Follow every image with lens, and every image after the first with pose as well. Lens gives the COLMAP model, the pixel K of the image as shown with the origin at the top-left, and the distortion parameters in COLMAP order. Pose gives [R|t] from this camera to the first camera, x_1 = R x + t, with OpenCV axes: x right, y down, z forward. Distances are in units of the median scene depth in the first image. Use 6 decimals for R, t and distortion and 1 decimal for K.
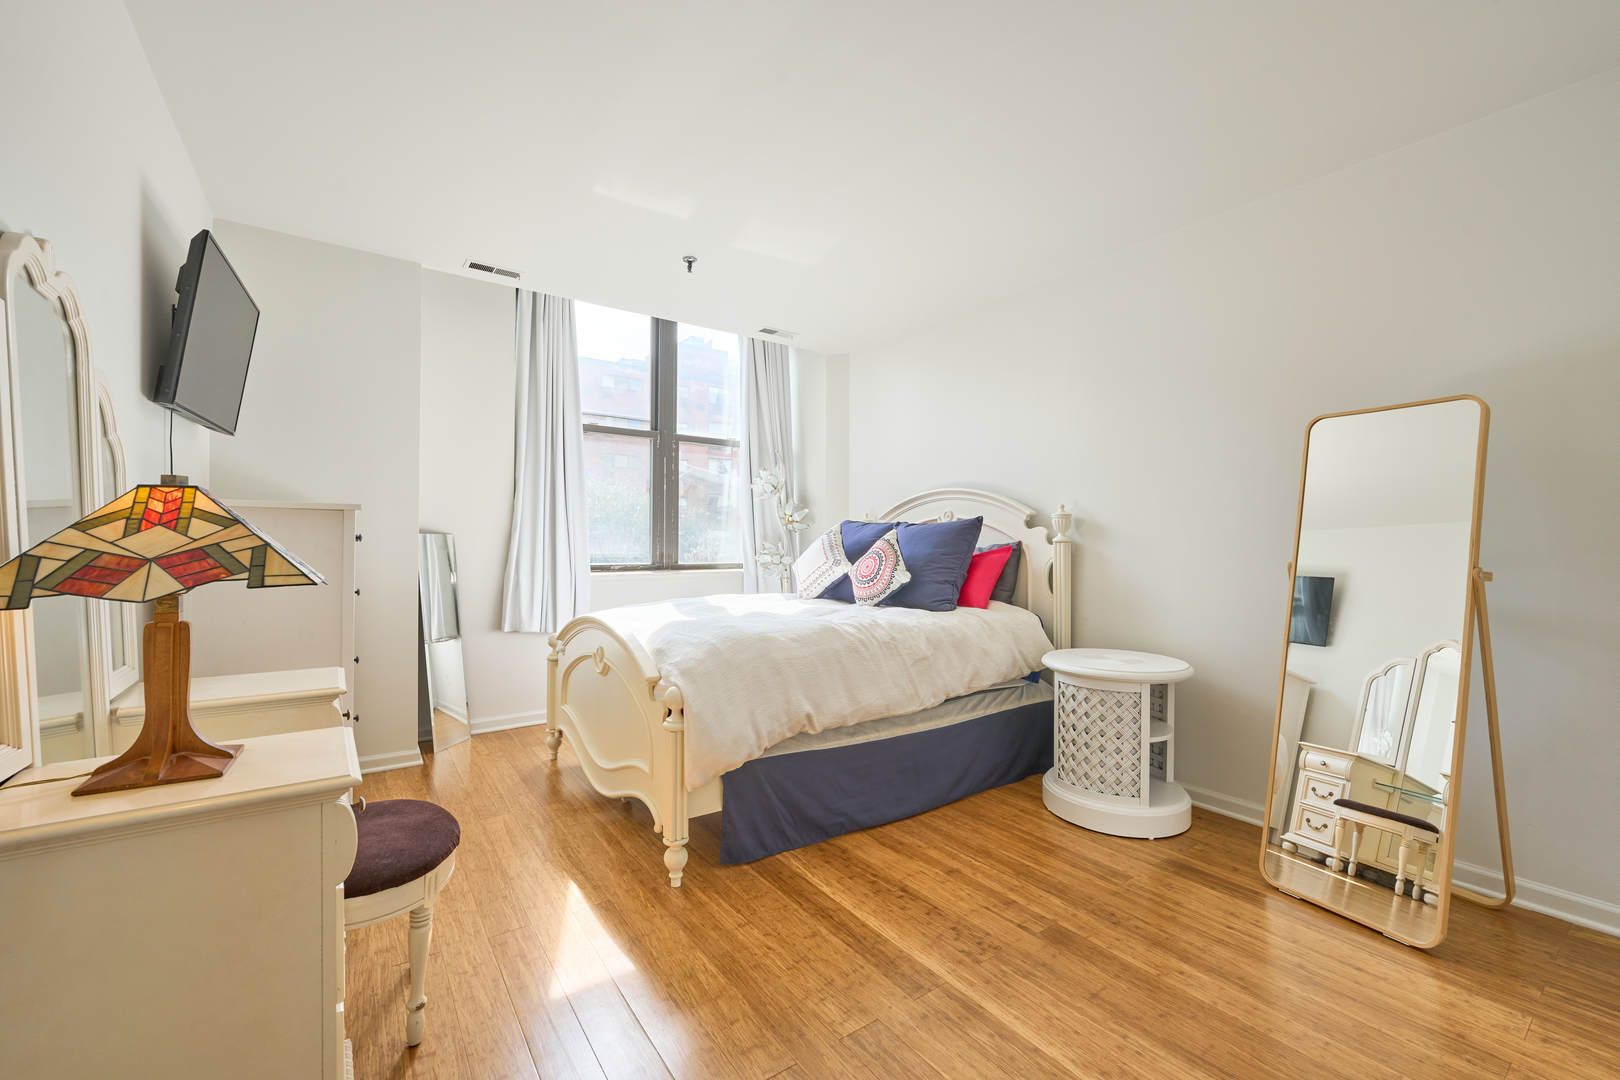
lens RADIAL K [[659.7, 0, 812.6], [0, 659.7, 542.2], [0, 0, 1]] dist [-0.003685, -0.001103]
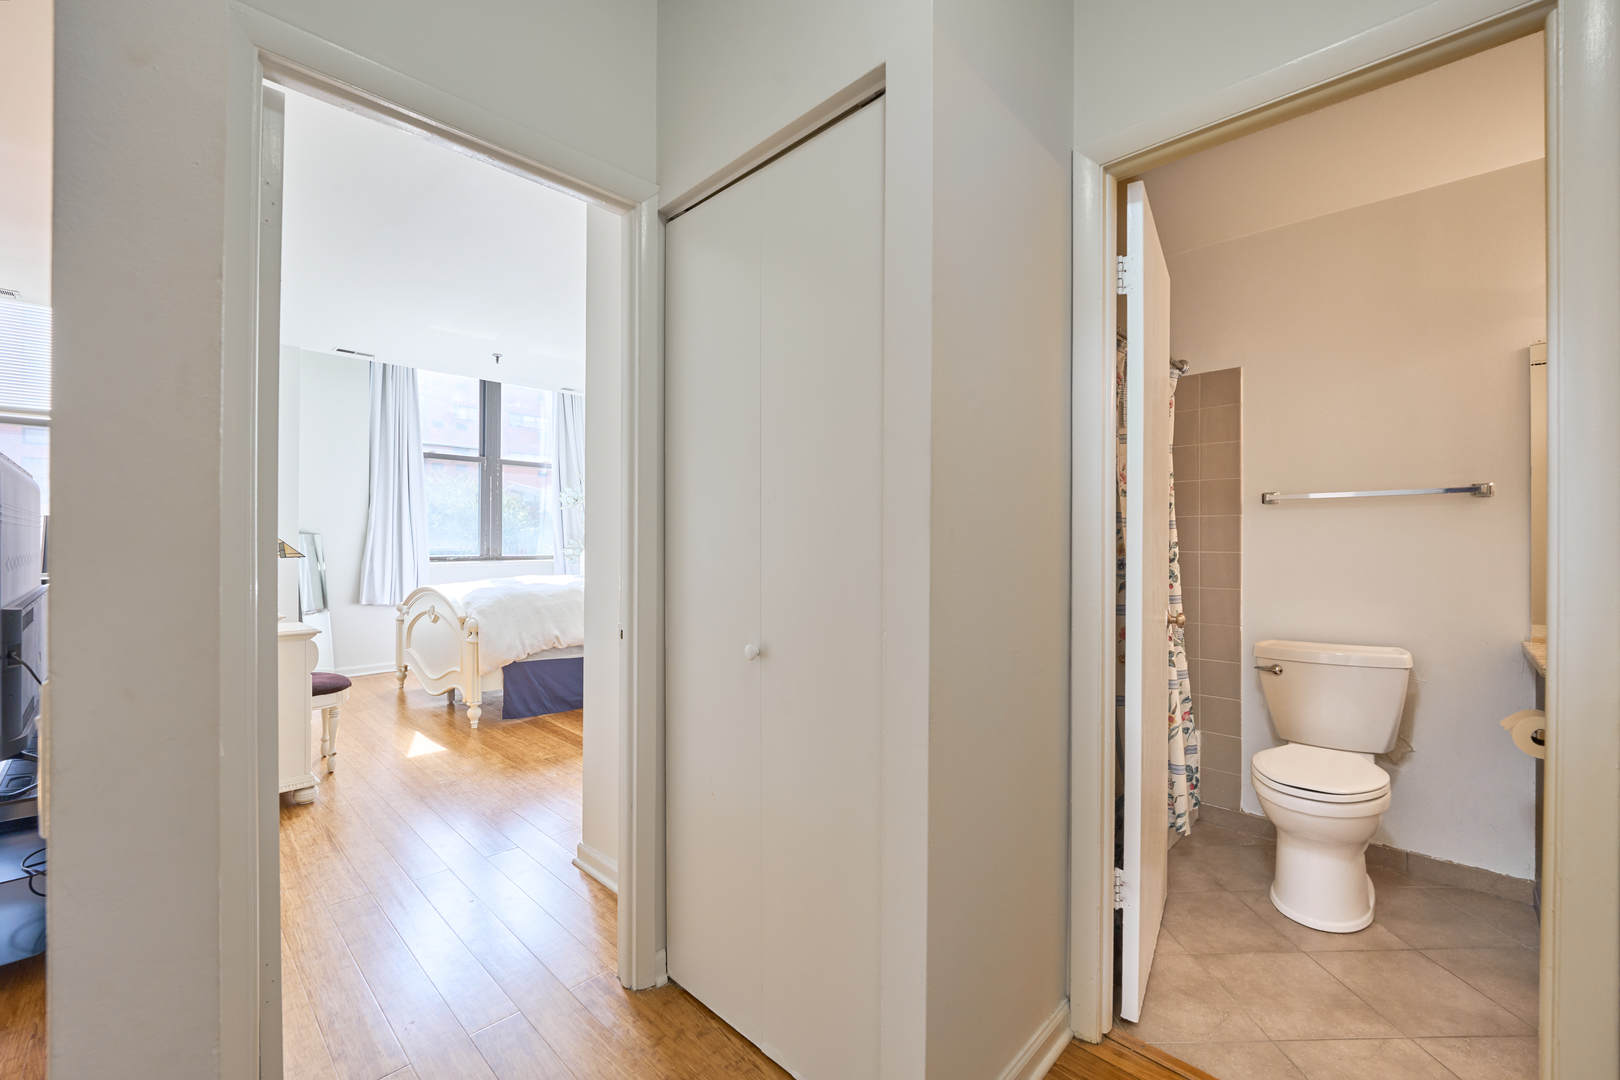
lens RADIAL K [[659.7, 0, 809.3], [0, 659.7, 539.7], [0, 0, 1]] dist [-0.003685, -0.001103]
pose [[0.983513, -0.002522, 0.180821, 0.210813], [0.002266, 0.999996, 0.001619, -0.000906], [-0.180824, -0.001182, 0.983515, -0.539042]]
